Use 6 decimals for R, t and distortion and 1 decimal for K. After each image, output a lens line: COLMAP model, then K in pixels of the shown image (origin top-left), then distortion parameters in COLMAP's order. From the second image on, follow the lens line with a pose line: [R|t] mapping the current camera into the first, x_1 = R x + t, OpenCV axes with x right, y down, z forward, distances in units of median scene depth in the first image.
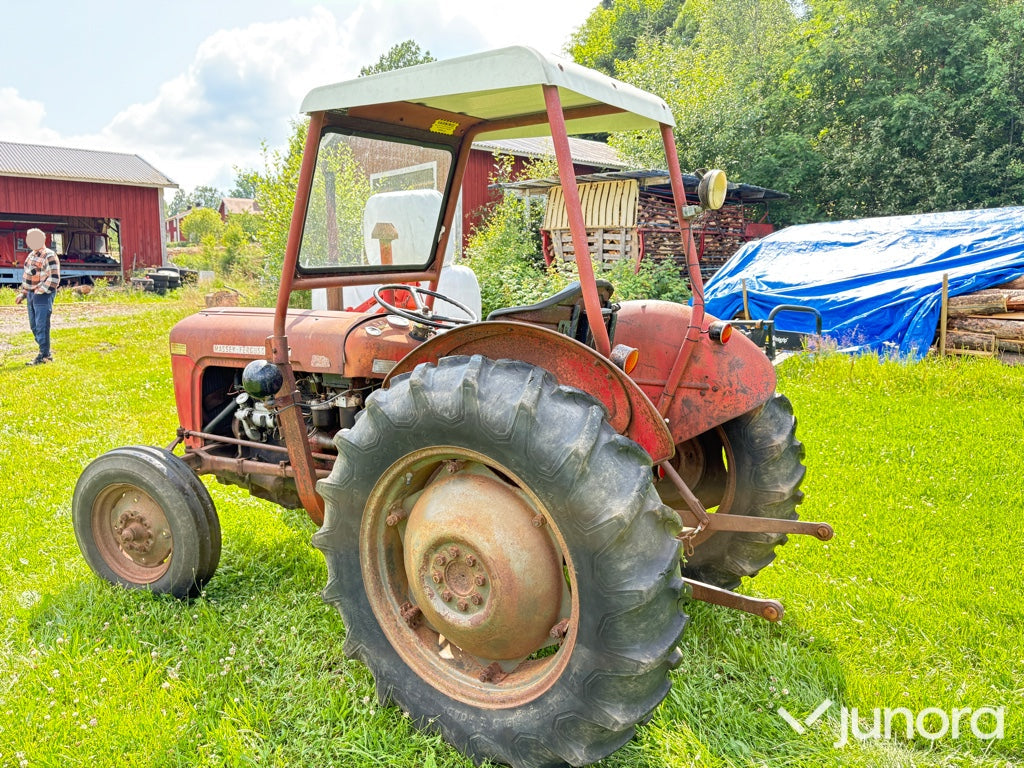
lens RADIAL K [[777.8, 0, 514.2], [0, 777.8, 386.2], [0, 0, 1]] dist [0.042873, -0.050027]
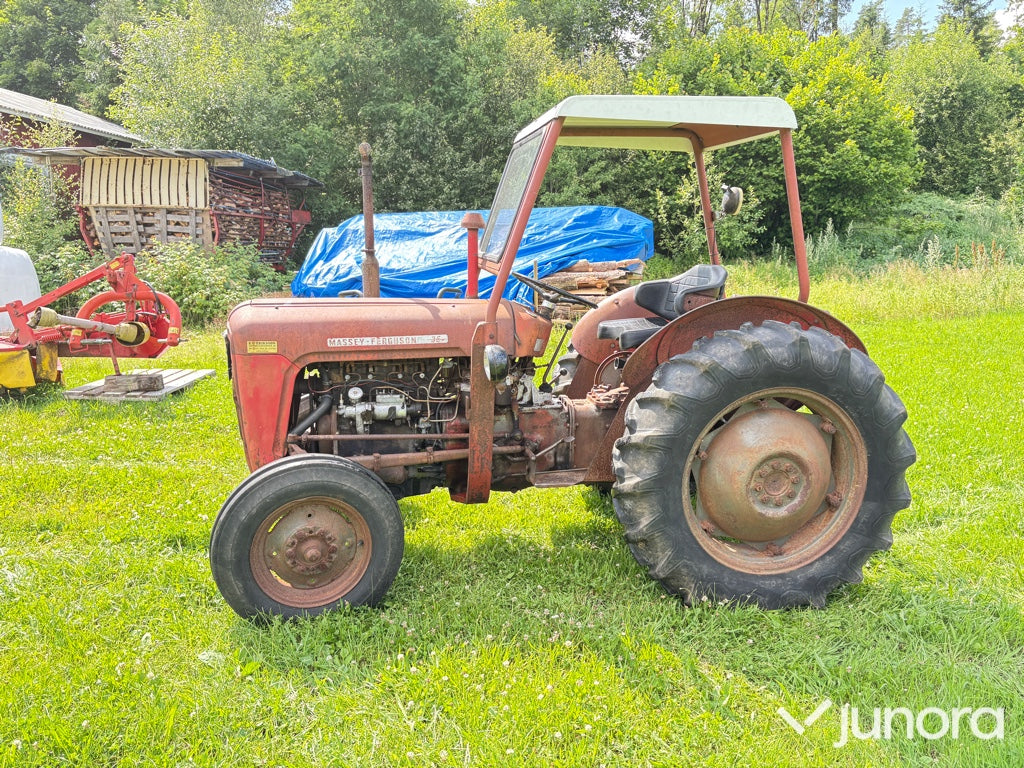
lens RADIAL K [[777.8, 0, 511.7], [0, 777.8, 388.3], [0, 0, 1]] dist [0.042873, -0.050027]
pose [[0.752739, -0.106383, 0.649667, -0.336615], [0.091960, 0.994173, 0.056246, -0.010681], [-0.651865, 0.017405, 0.758135, 0.065457]]
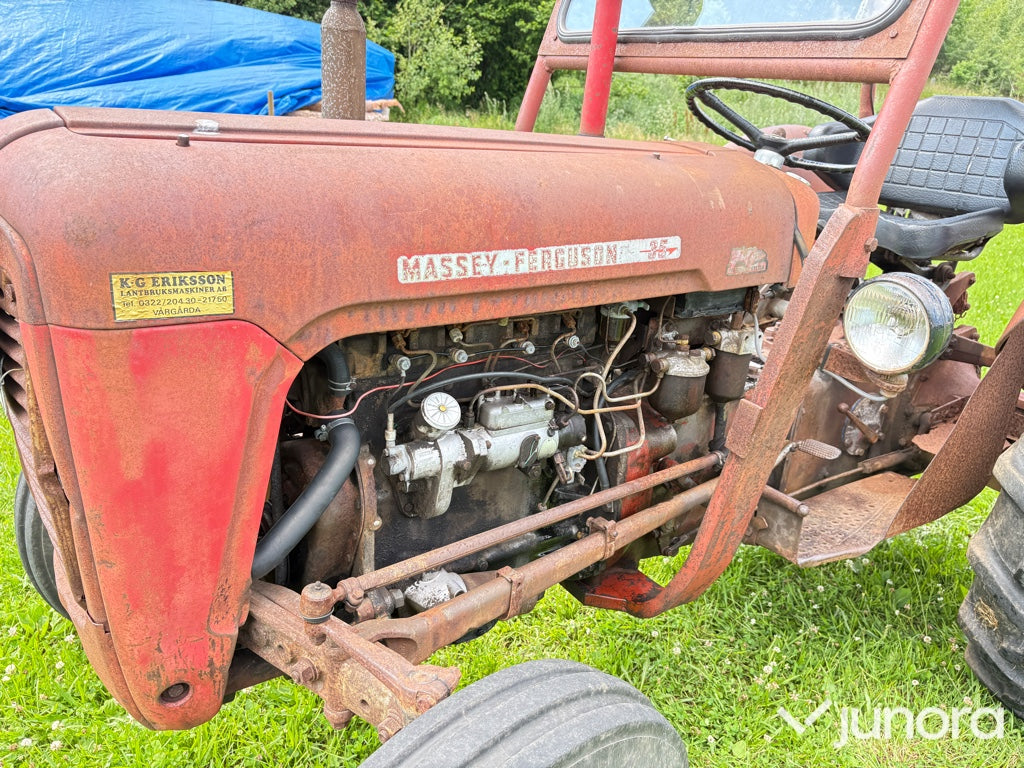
lens RADIAL K [[777.8, 0, 504.9], [0, 777.8, 374.8], [0, 0, 1]] dist [0.042873, -0.050027]
pose [[0.410092, -0.257798, 0.874851, -0.253557], [0.070219, 0.965298, 0.251535, -0.032345], [-0.909337, -0.041721, 0.413963, 0.346230]]
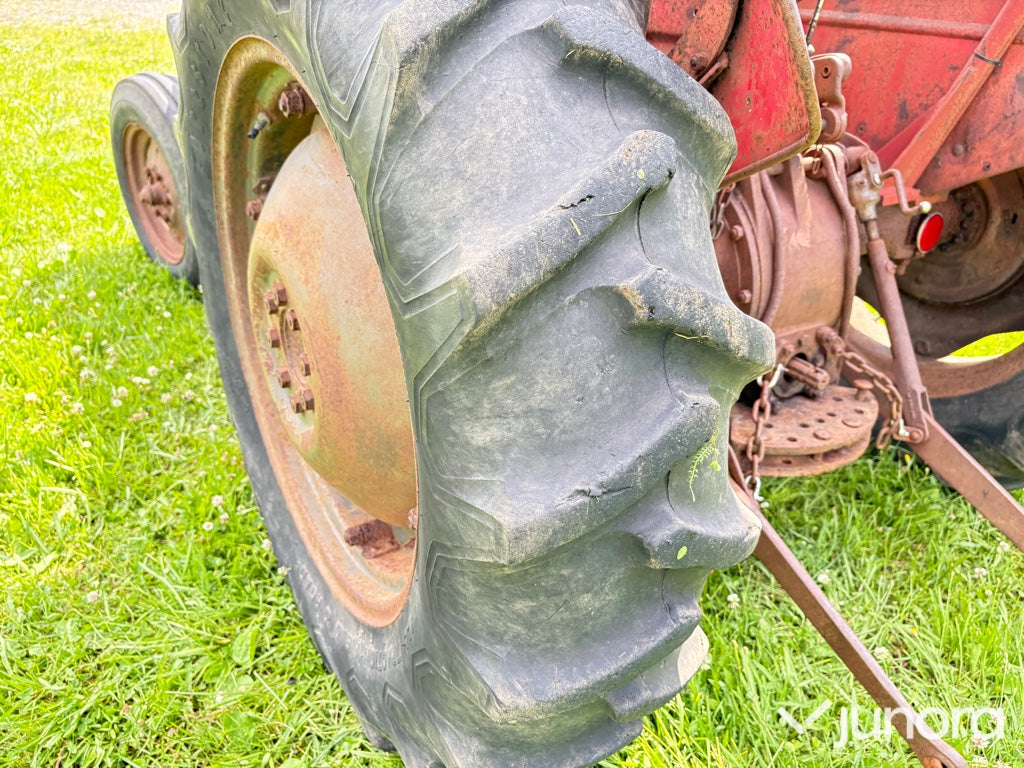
lens RADIAL K [[777.8, 0, 513.1], [0, 777.8, 385.1], [0, 0, 1]] dist [0.042873, -0.050027]
pose [[0.899542, 0.246822, -0.360421, 0.057393], [-0.119342, 0.932543, 0.340765, 0.022256], [0.420217, -0.263519, 0.868318, 0.160817]]
